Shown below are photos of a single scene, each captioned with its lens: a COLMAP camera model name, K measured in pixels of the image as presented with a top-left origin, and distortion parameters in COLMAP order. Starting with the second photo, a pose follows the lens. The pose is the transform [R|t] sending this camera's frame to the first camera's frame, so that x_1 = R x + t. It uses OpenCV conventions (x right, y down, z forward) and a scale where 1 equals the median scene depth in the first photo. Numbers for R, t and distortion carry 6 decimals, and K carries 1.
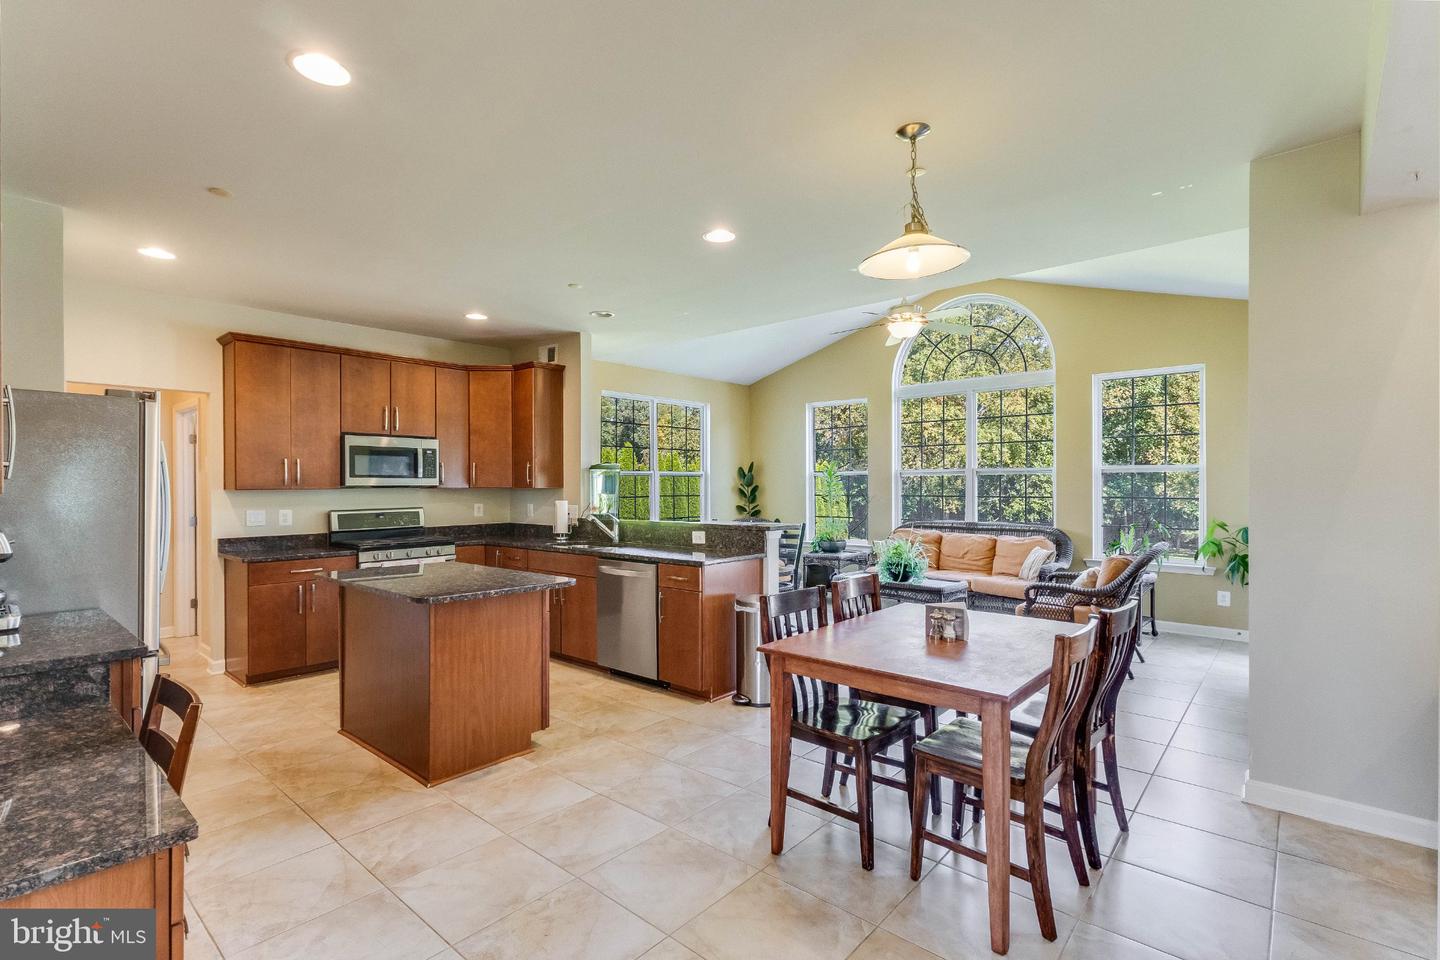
lens RADIAL K [[673.9, 0, 719.6], [0, 673.9, 482.5], [0, 0, 1]] dist [0.011225, 0.001004]
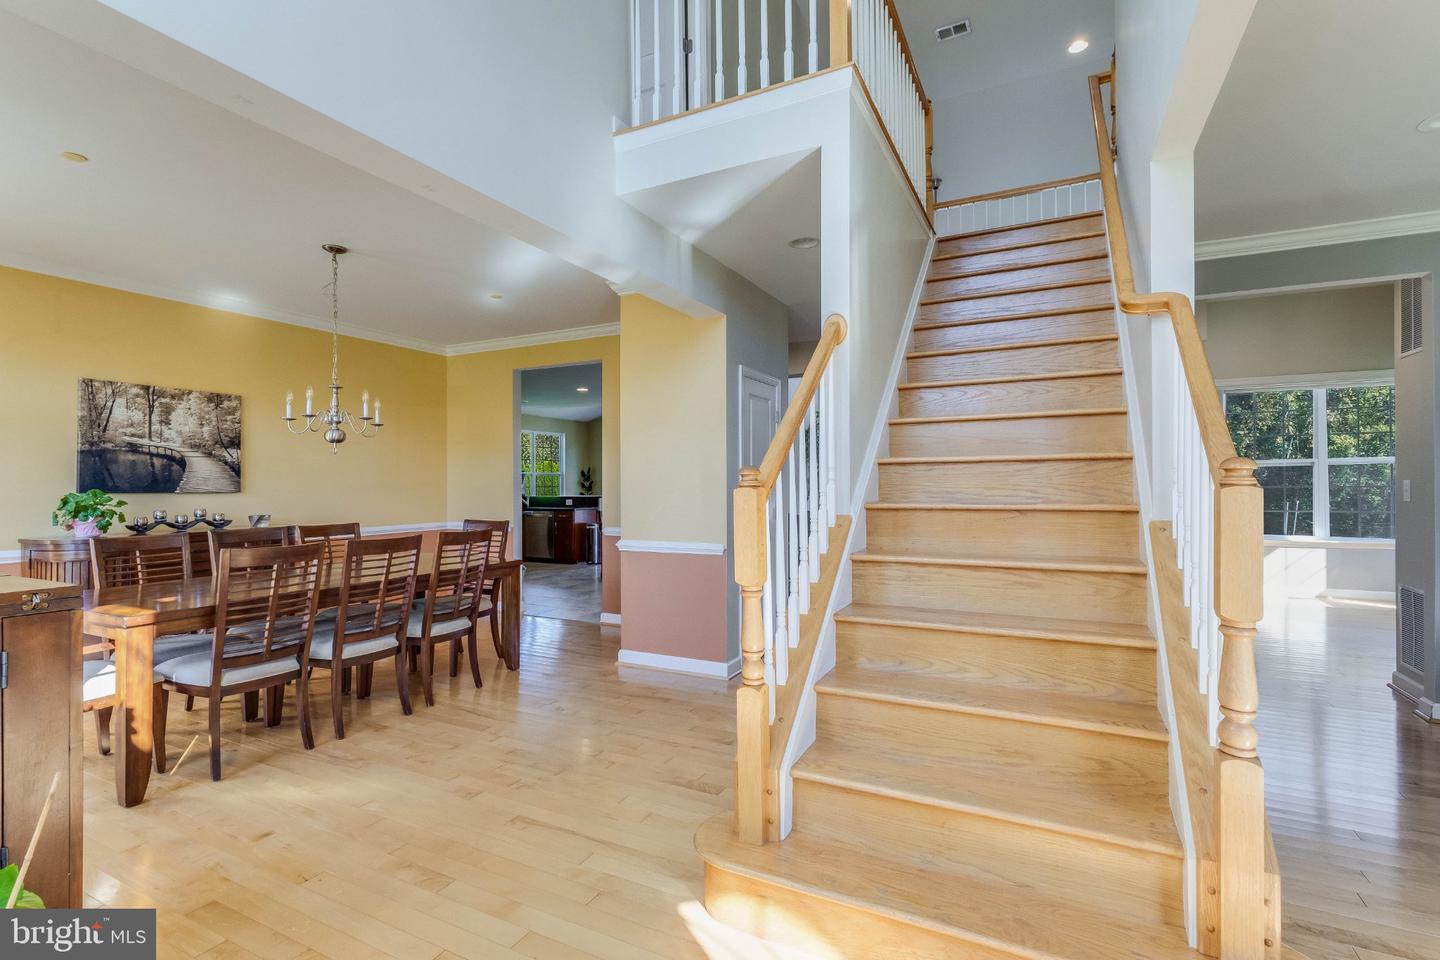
lens RADIAL K [[673.9, 0, 719.9], [0, 673.9, 483.1], [0, 0, 1]] dist [0.011225, 0.001004]
pose [[0.967910, -0.010203, 0.251088, -0.100444], [0.010346, 0.999946, 0.000750, 0.021076], [-0.251082, 0.001872, 0.967964, -1.215336]]
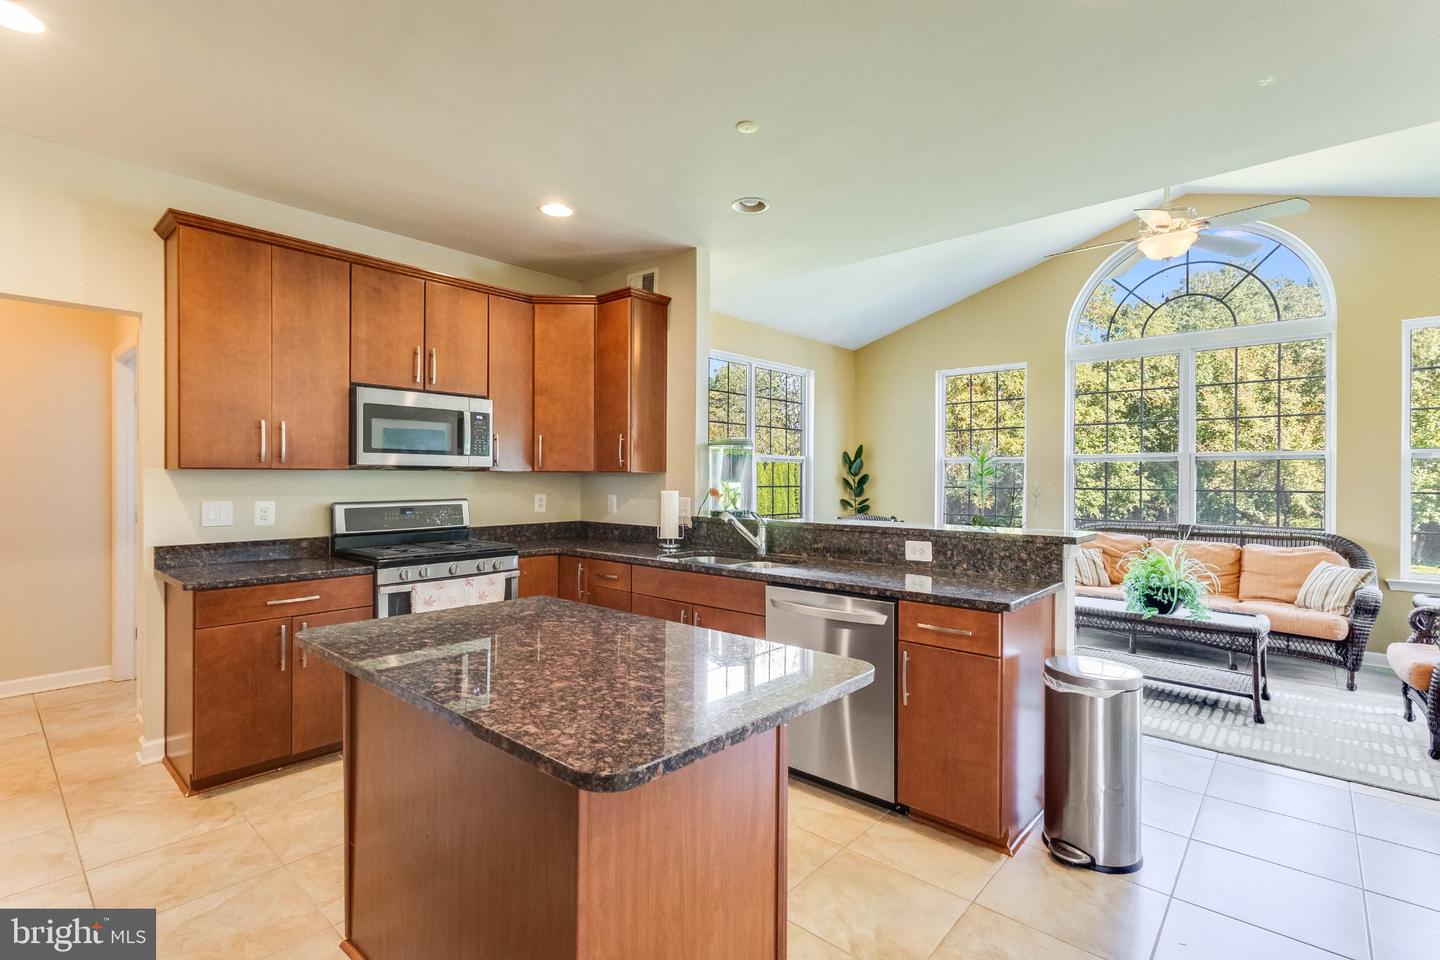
lens RADIAL K [[673.9, 0, 721.8], [0, 673.9, 476.7], [0, 0, 1]] dist [0.011225, 0.001004]
pose [[0.999949, 0.008252, -0.005751, -0.187033], [-0.008239, 0.999963, 0.002265, 0.011032], [0.005770, -0.002218, 0.999981, 0.331584]]
